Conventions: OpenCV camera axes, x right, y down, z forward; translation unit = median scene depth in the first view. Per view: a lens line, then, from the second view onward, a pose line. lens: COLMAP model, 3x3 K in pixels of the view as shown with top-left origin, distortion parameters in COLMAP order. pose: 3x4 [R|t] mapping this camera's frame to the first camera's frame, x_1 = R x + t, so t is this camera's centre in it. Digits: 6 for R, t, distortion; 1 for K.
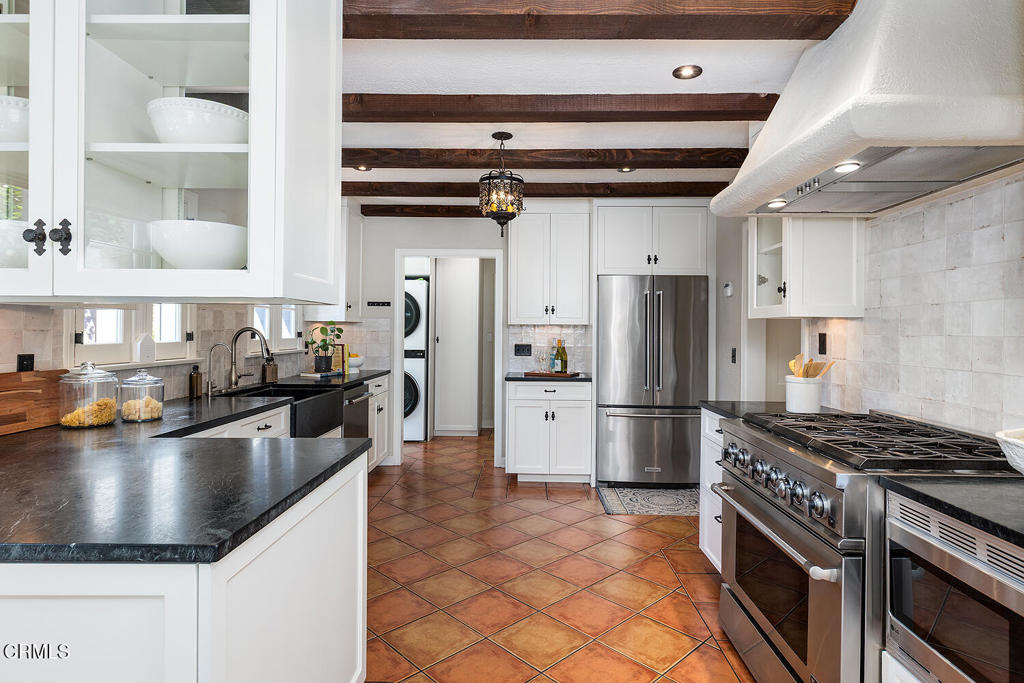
lens RADIAL K [[565.1, 0, 544.4], [0, 565.1, 317.3], [0, 0, 1]] dist [0.003346, 0.000524]
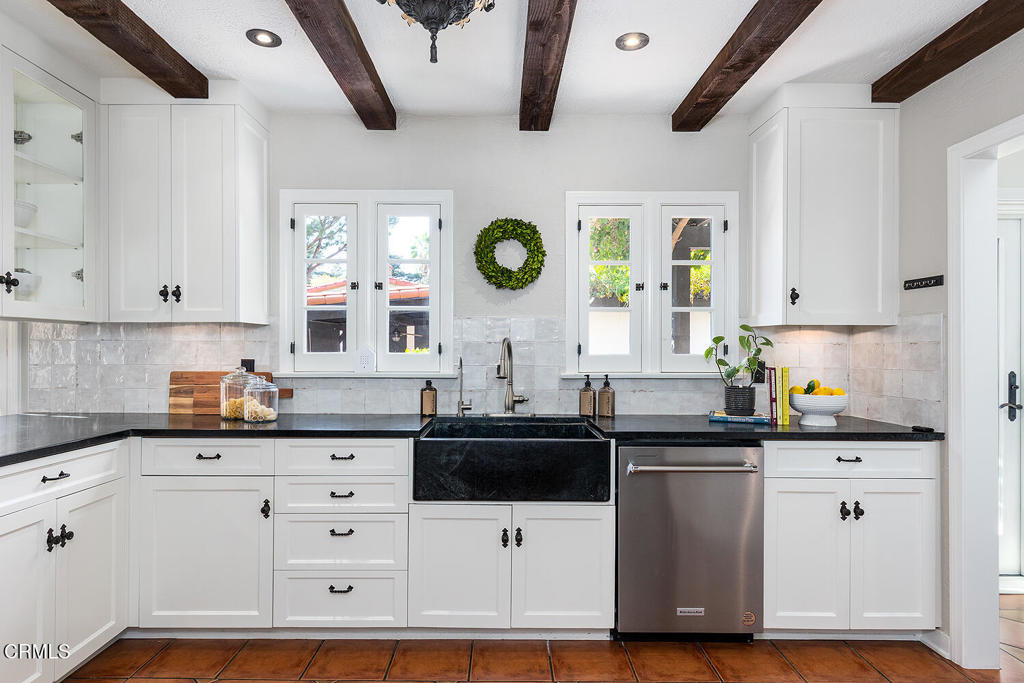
lens RADIAL K [[591.4, 0, 514.1], [0, 591.4, 346.9], [0, 0, 1]] dist [-0.002198, -0.002651]
pose [[-0.040769, -0.010827, -0.999110, 0.204139], [0.019412, 0.999744, -0.011626, 0.028443], [0.998980, -0.019869, -0.040548, 0.744071]]
